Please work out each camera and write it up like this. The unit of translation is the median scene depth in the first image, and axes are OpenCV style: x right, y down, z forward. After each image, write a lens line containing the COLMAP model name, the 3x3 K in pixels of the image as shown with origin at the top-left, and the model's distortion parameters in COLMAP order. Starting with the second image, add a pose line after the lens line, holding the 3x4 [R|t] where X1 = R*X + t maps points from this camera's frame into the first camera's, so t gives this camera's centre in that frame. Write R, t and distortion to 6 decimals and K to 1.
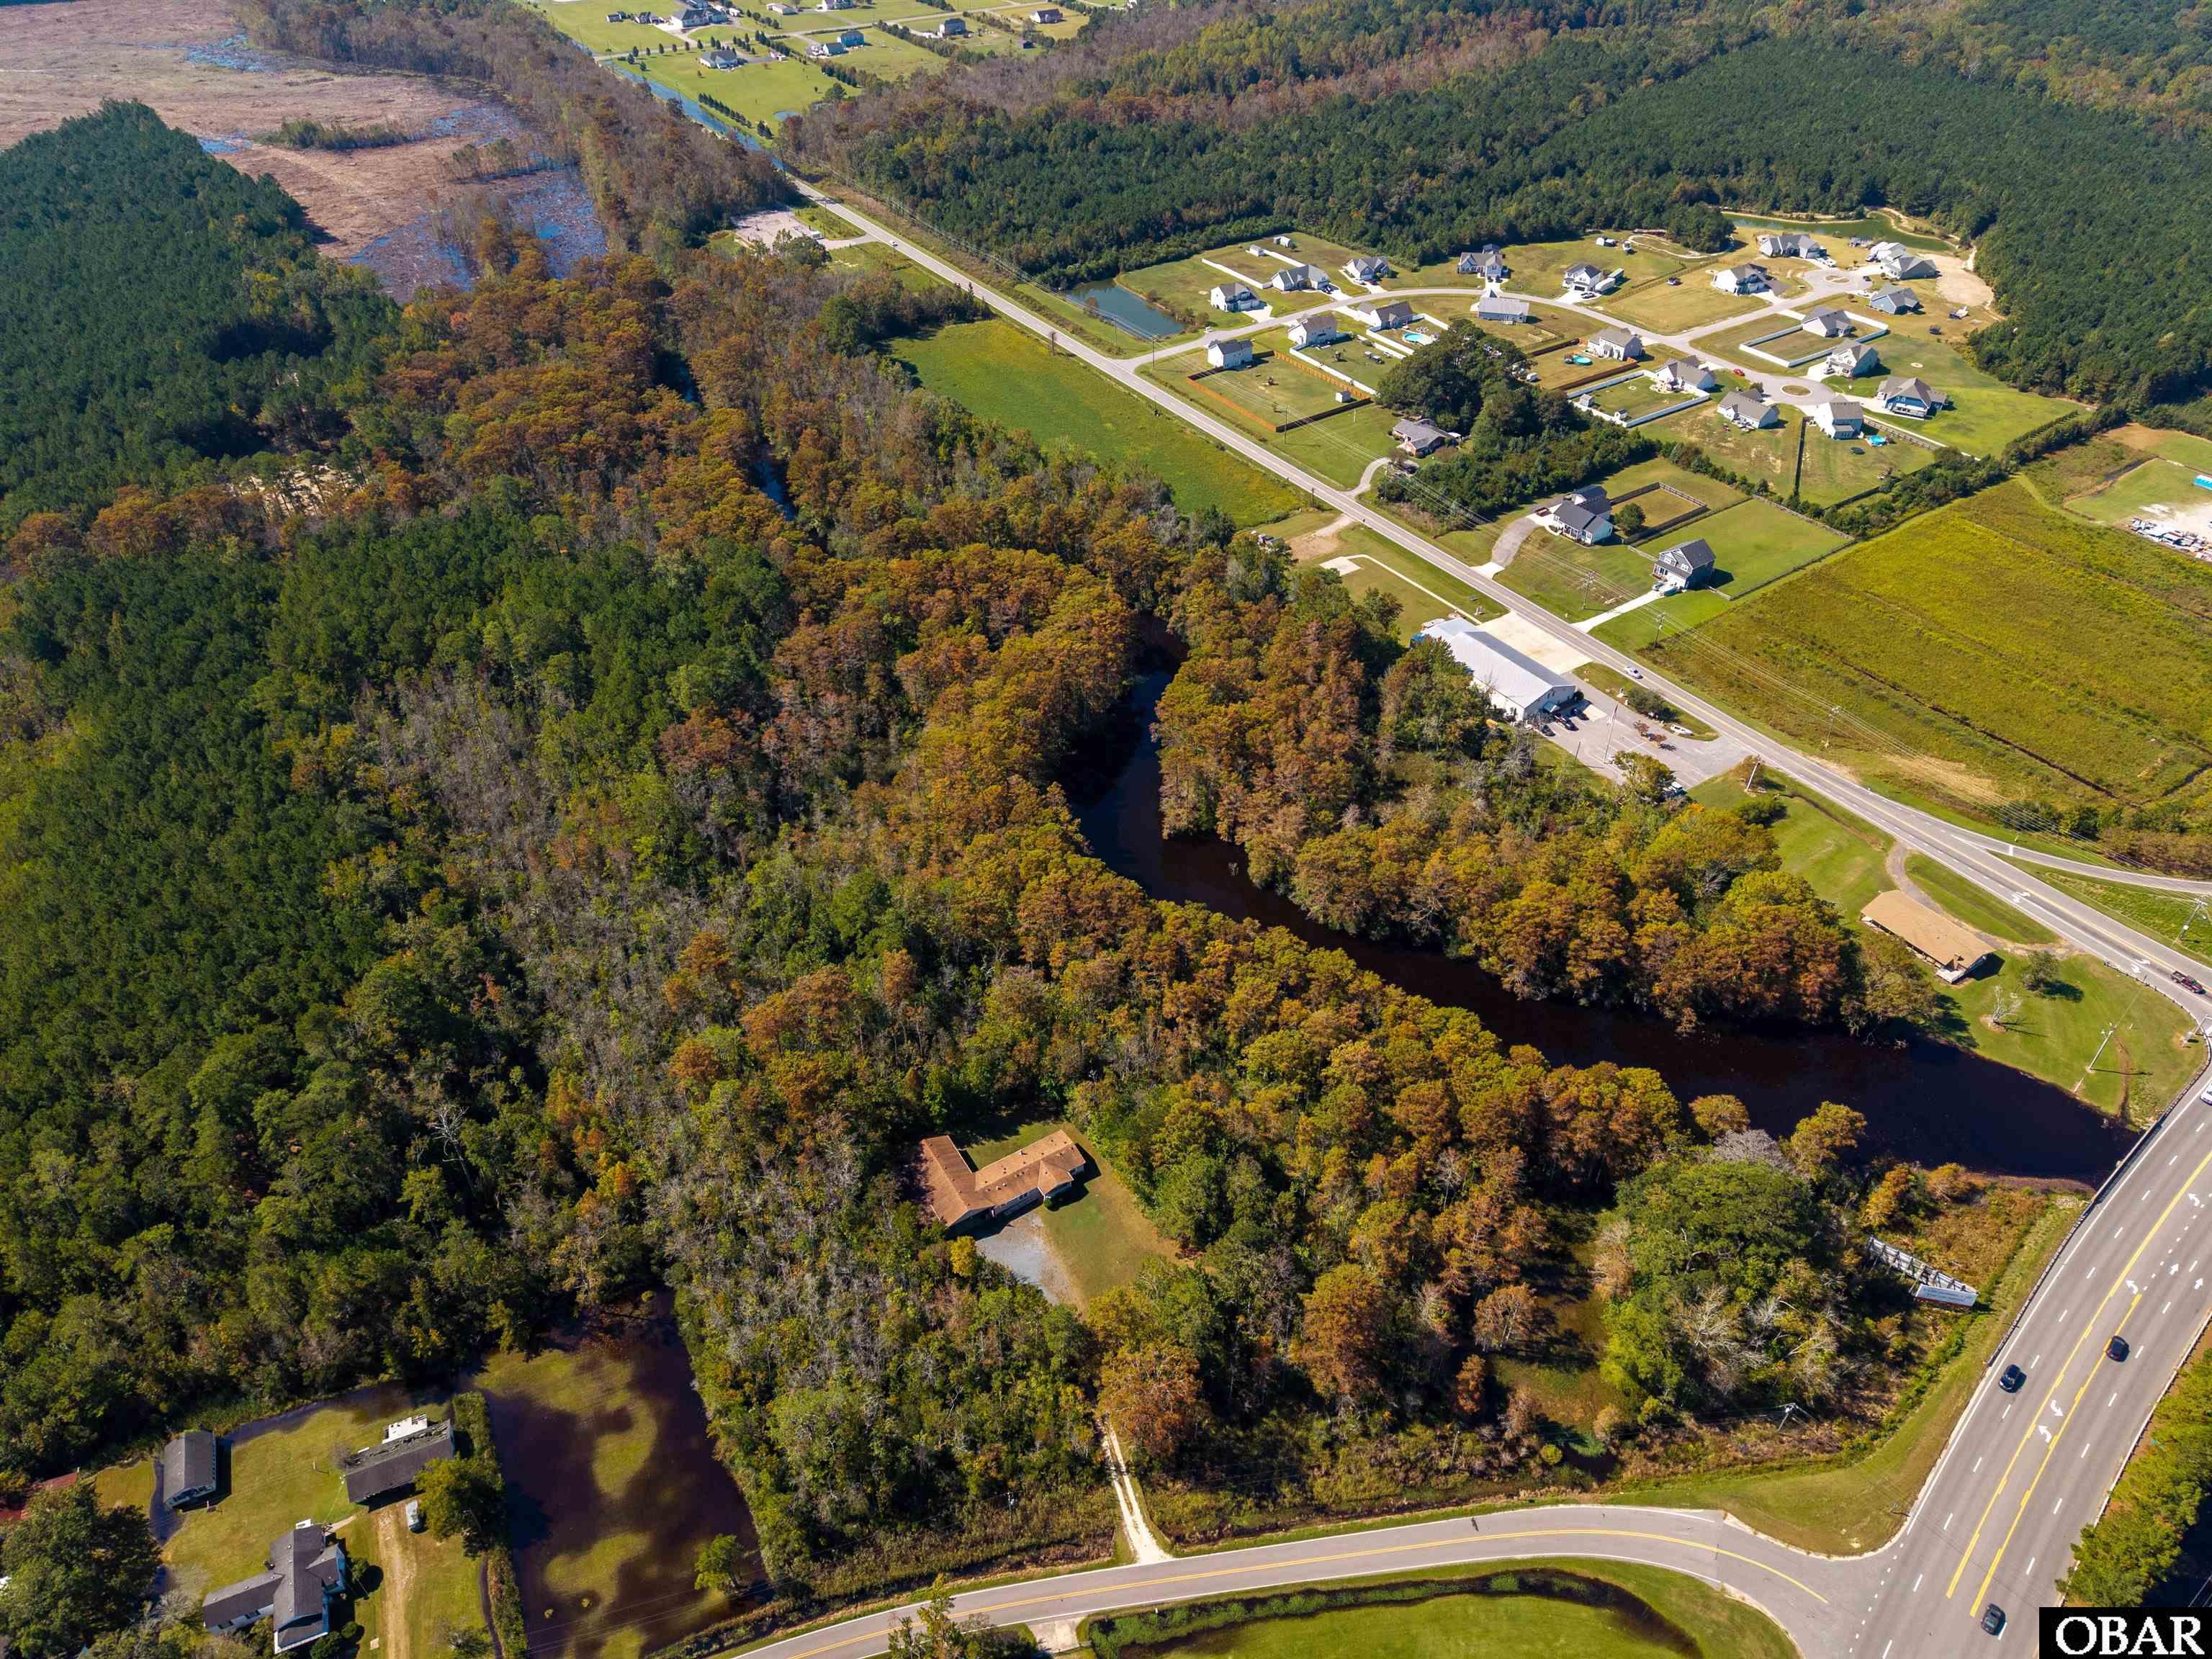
lens RADIAL K [[1479.8, 0, 1111.0], [0, 1479.8, 827.1], [0, 0, 1]] dist [0.038991, -0.045287]
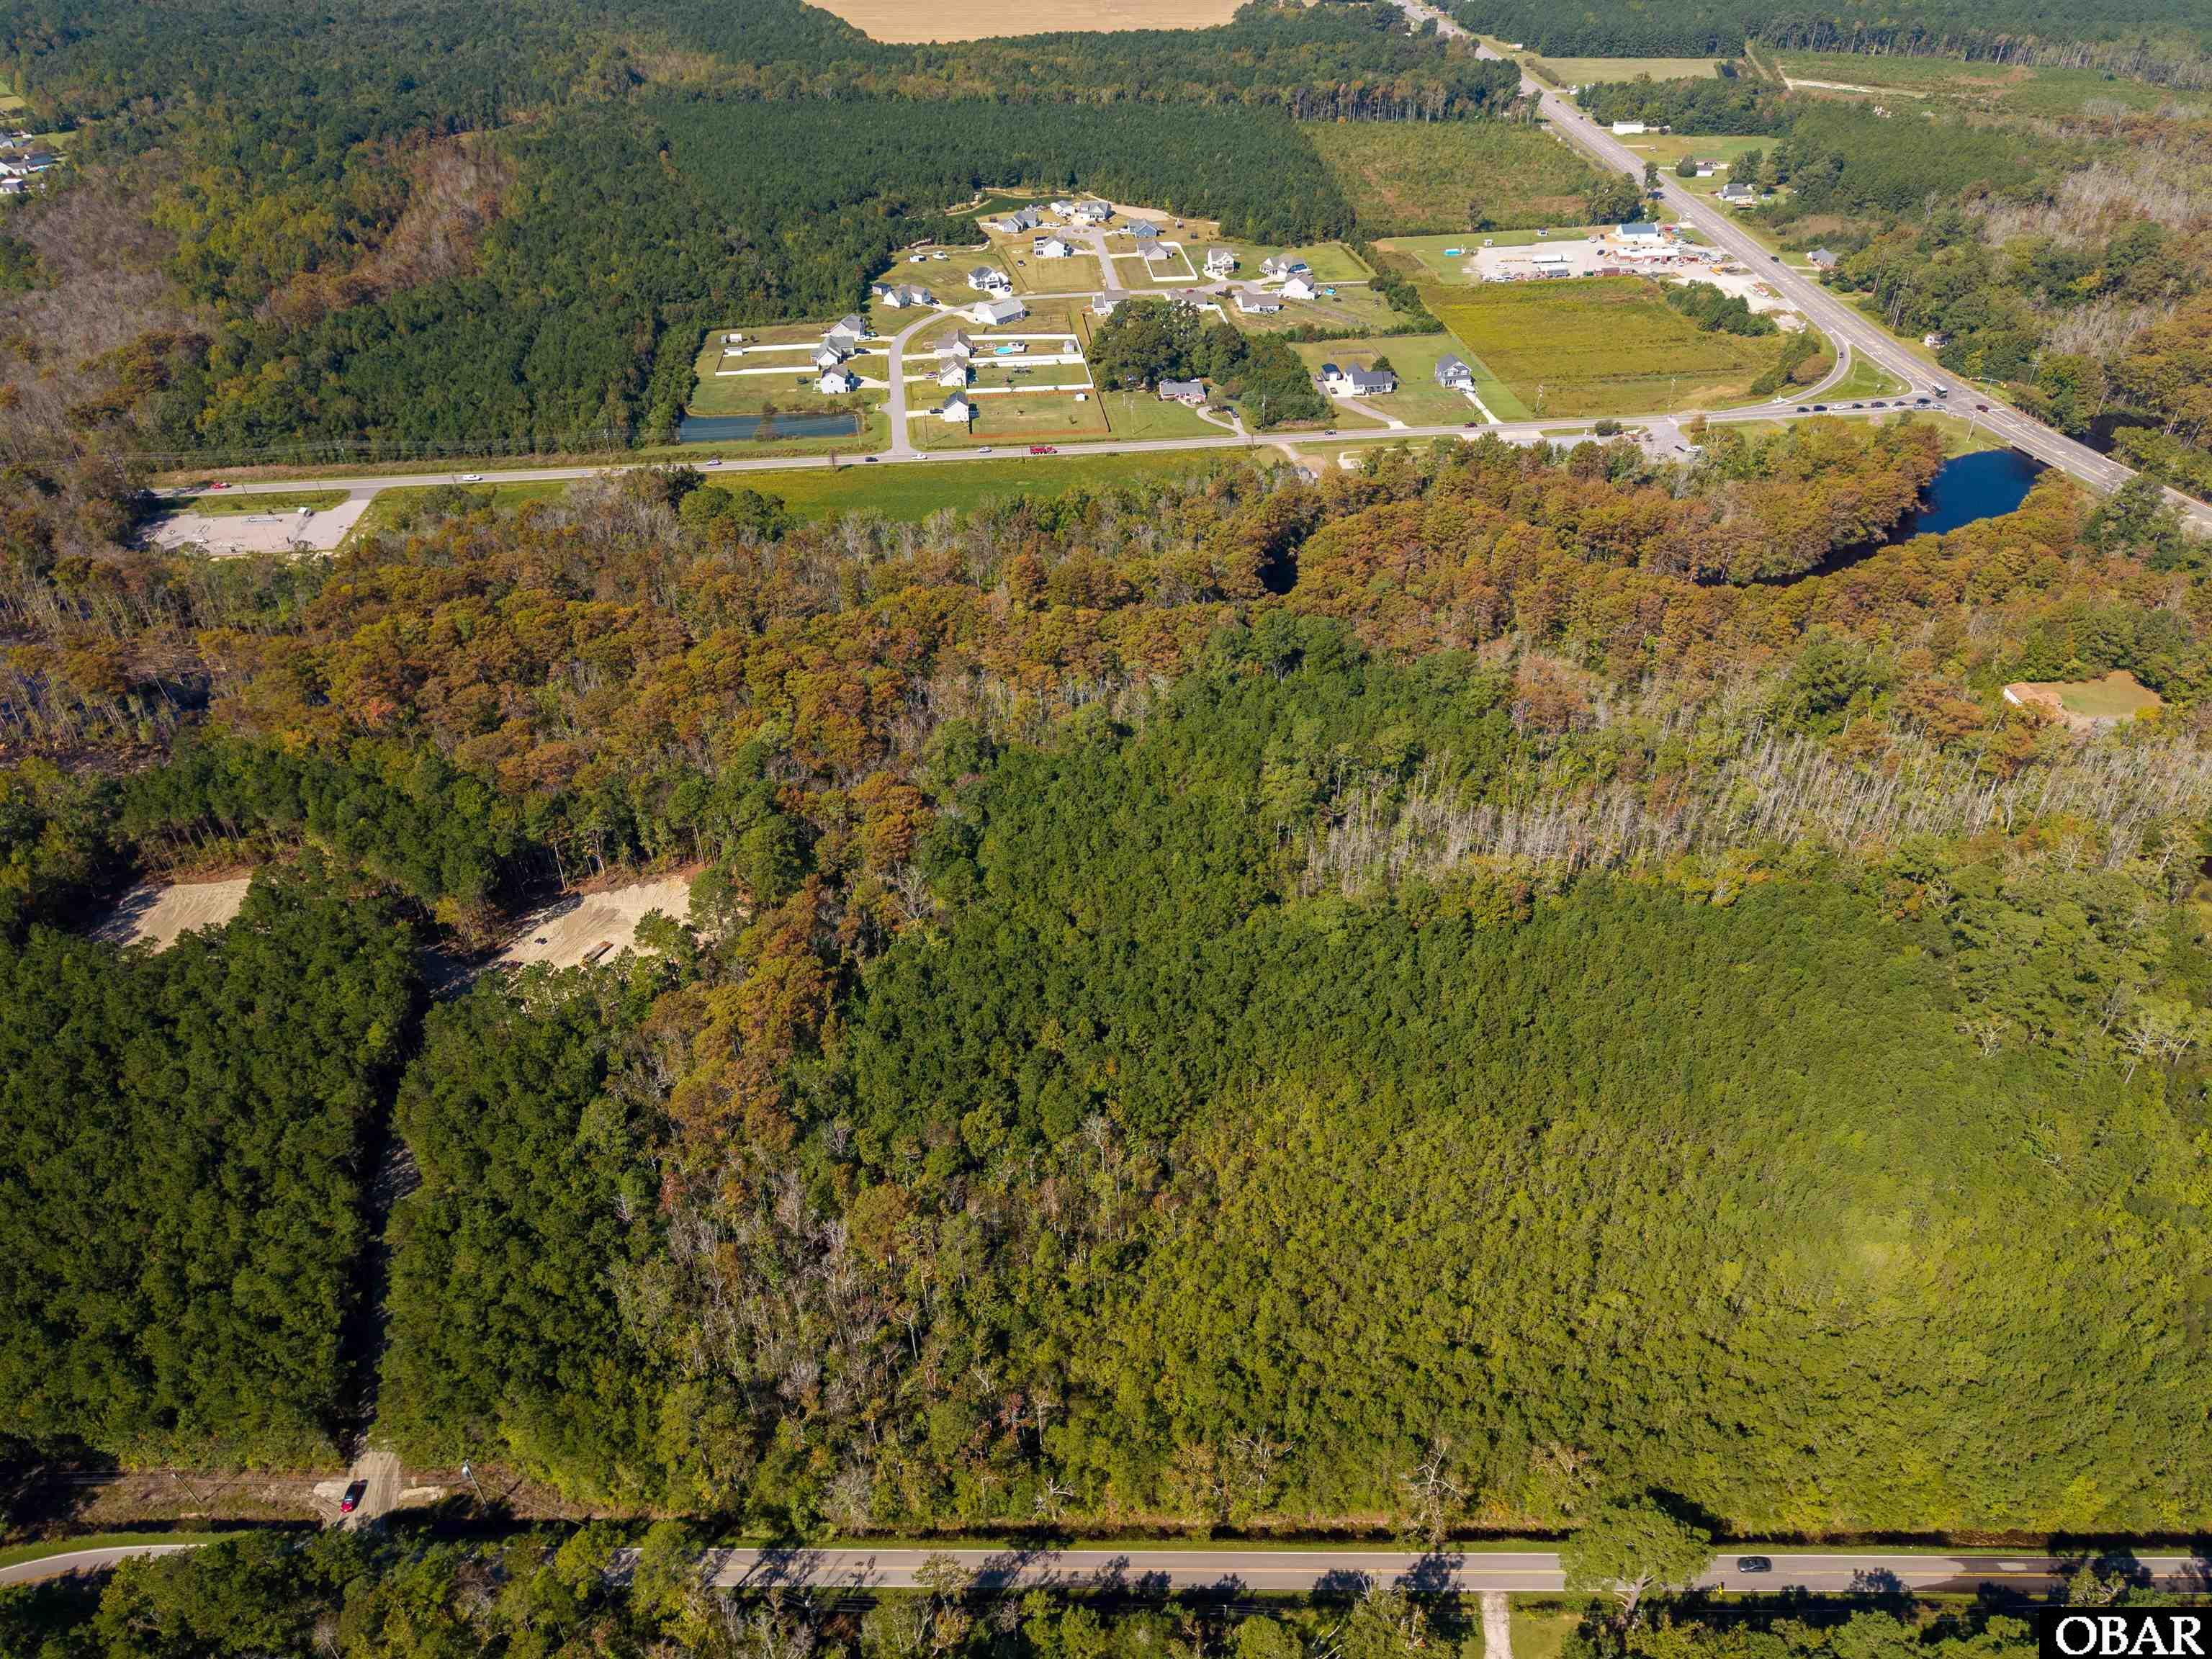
lens RADIAL K [[1485.0, 0, 1110.9], [0, 1485.0, 827.1], [0, 0, 1]] dist [0.018947, -0.016354]
pose [[0.462320, -0.521550, 0.717109, -0.900772], [0.561250, 0.798226, 0.218708, -0.290437], [-0.686483, 0.301365, 0.661756, 0.371655]]
